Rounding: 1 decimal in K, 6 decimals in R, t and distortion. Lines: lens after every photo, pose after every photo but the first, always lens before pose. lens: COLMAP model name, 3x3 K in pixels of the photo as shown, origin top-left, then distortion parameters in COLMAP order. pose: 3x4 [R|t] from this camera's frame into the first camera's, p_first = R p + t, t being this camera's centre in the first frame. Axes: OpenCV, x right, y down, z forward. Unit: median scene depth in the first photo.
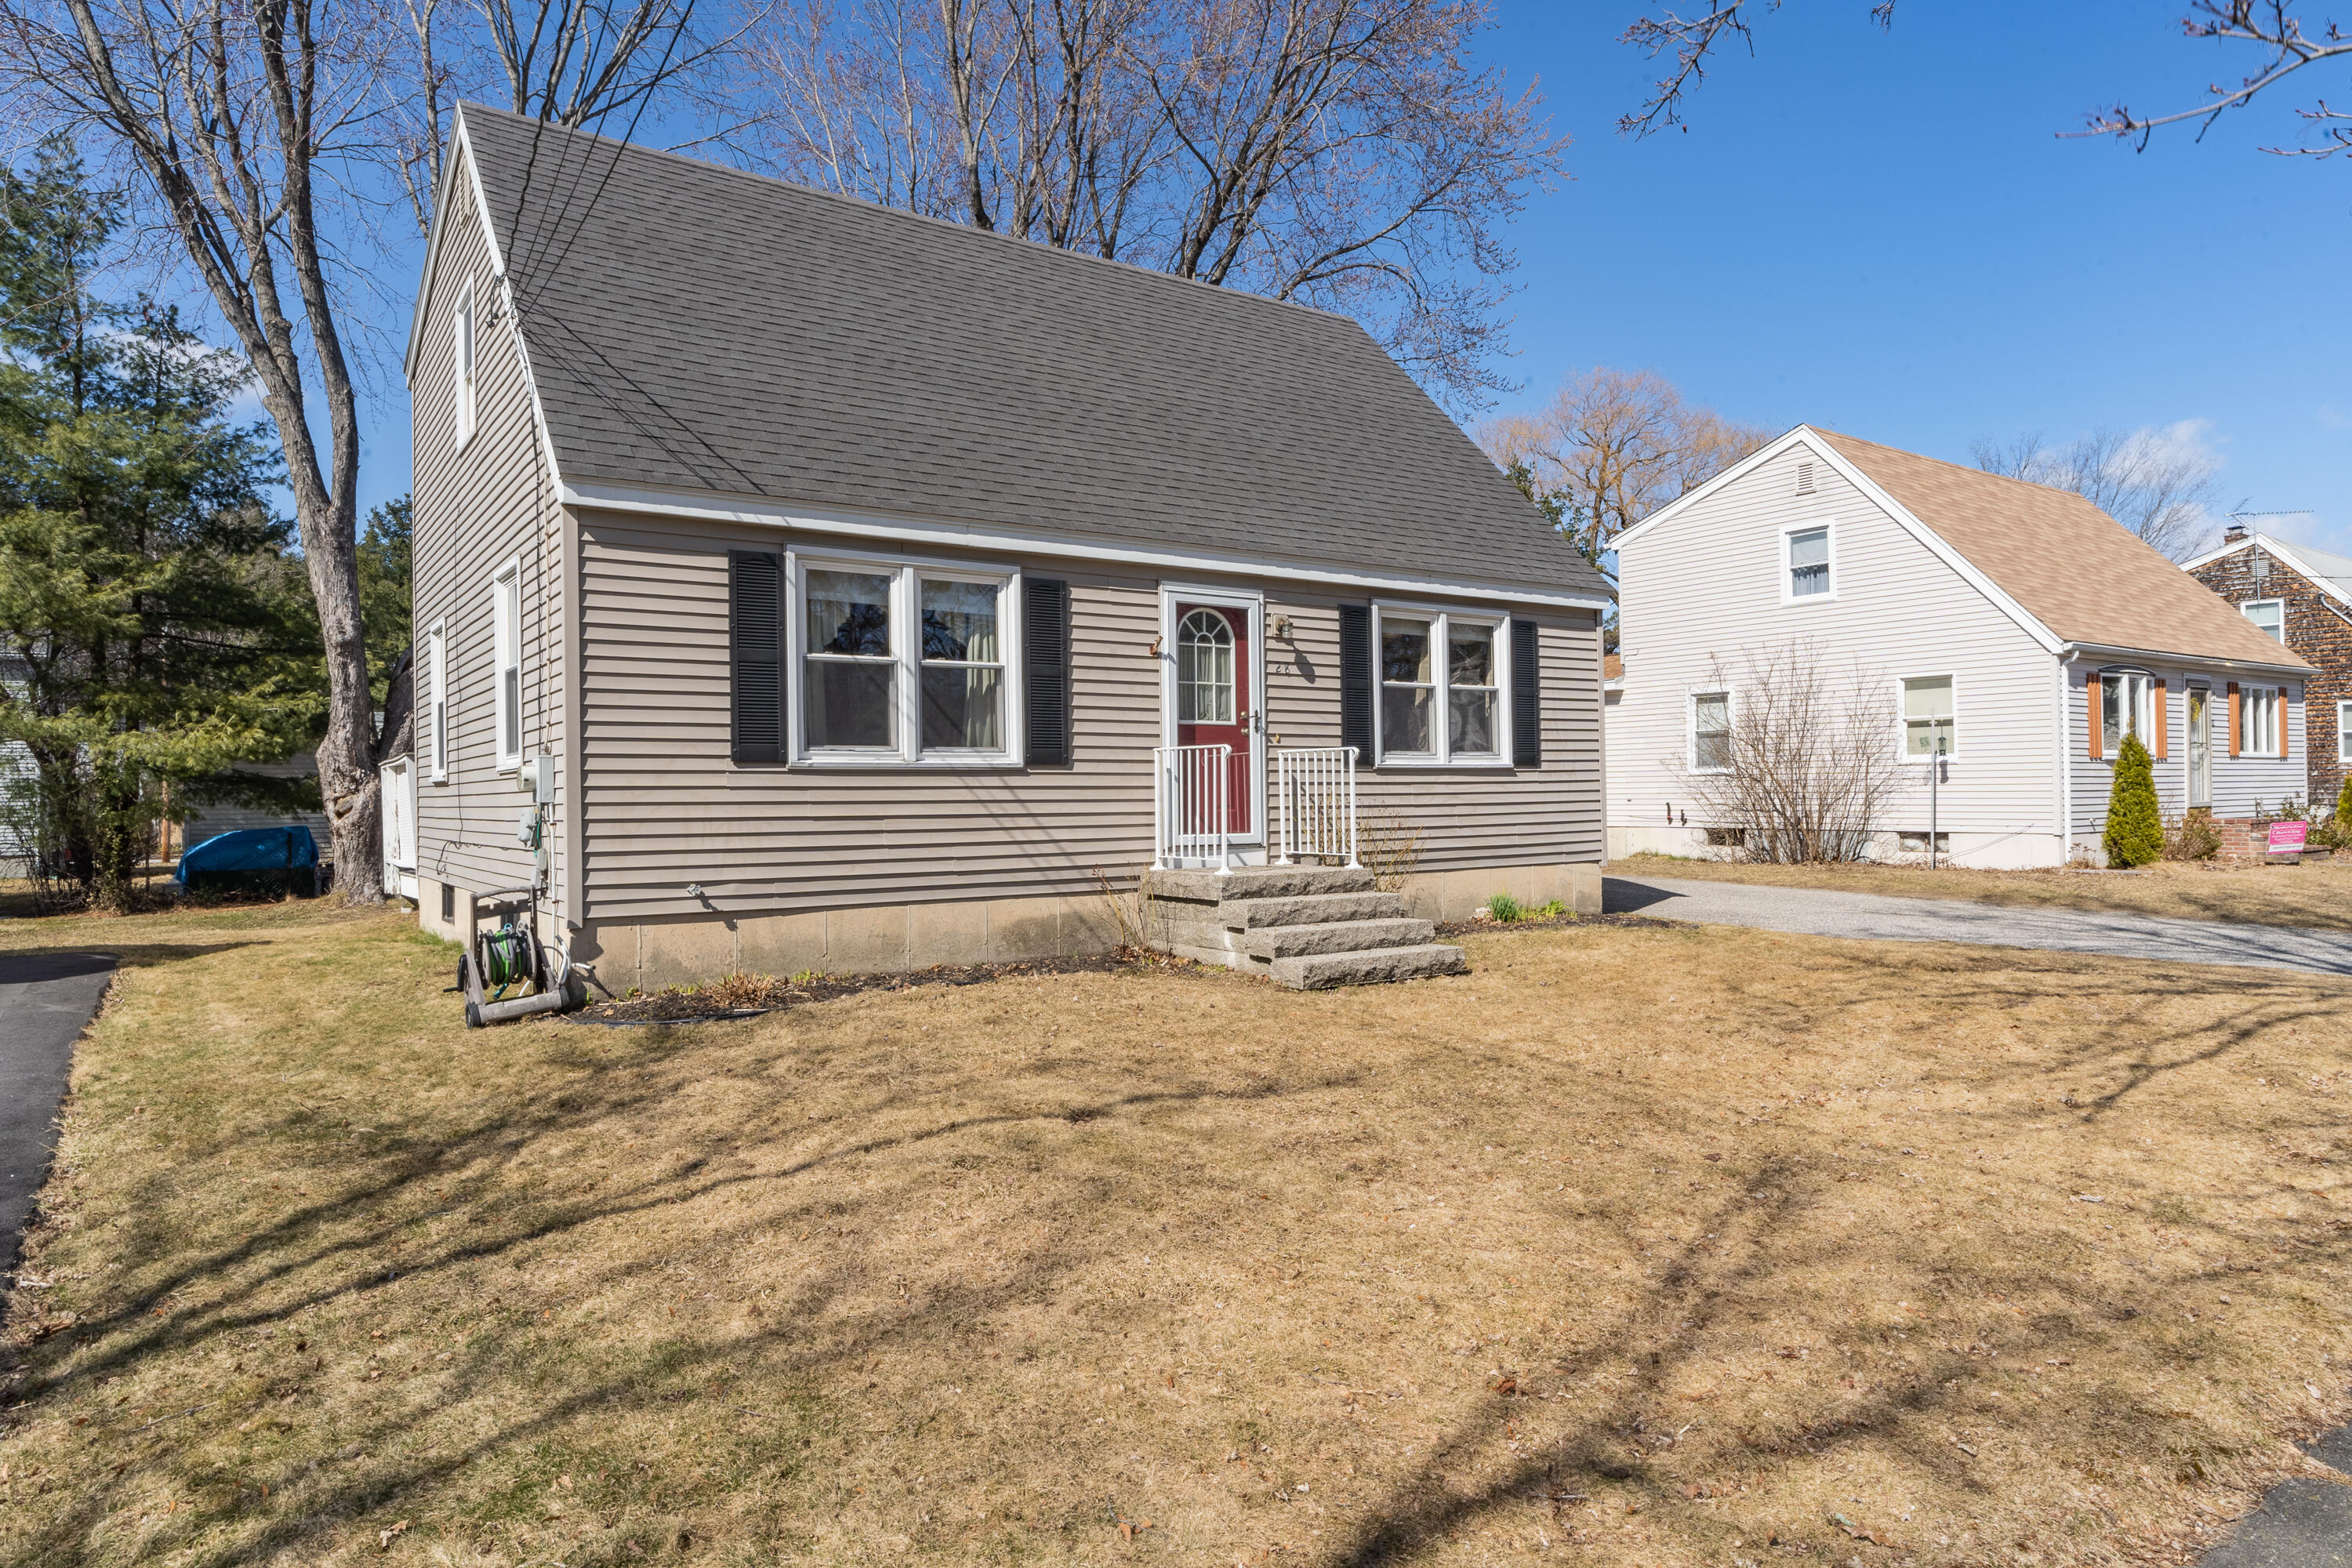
lens RADIAL K [[1376.7, 0, 1179.8], [0, 1376.7, 781.5], [0, 0, 1]] dist [0.002210, 0.000721]
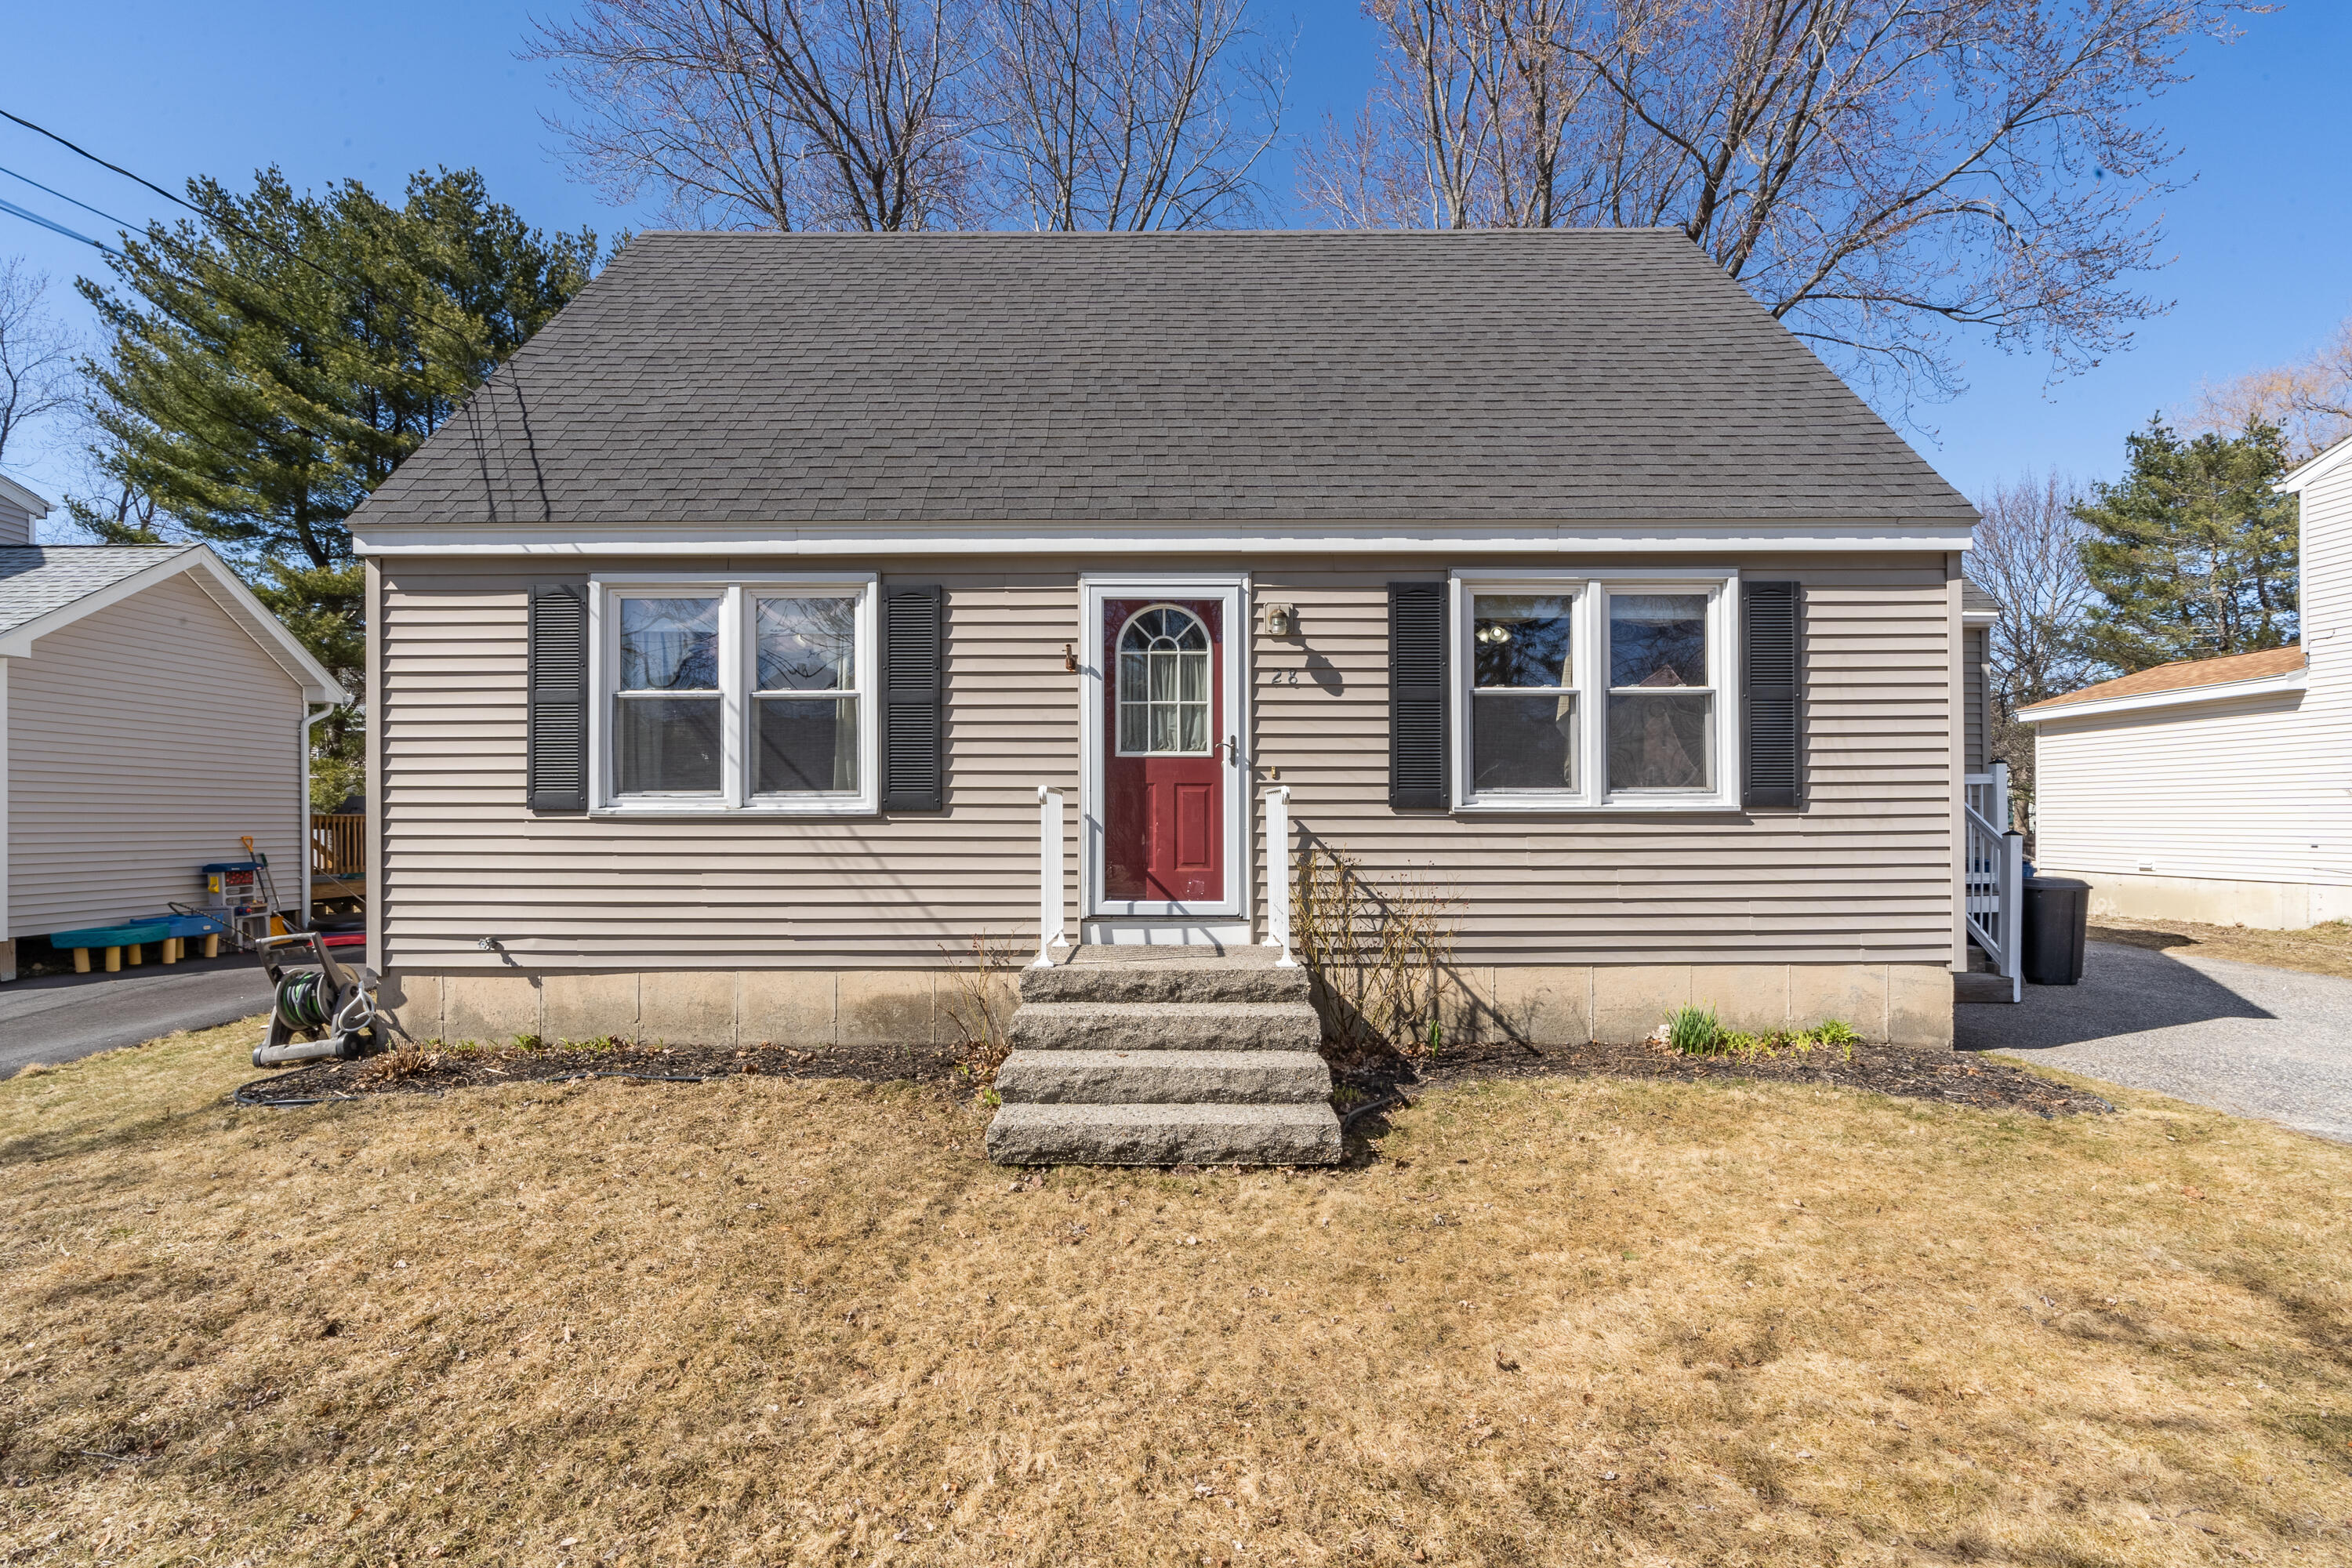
lens RADIAL K [[1071.2, 0, 1174.8], [0, 1071.2, 821.2], [0, 0, 1]] dist [-0.005578, -0.000596]
pose [[0.822426, 0.010563, -0.568774, 0.360521], [-0.001915, 0.999873, 0.015801, -0.014995], [0.568869, -0.011906, 0.822342, 0.511386]]
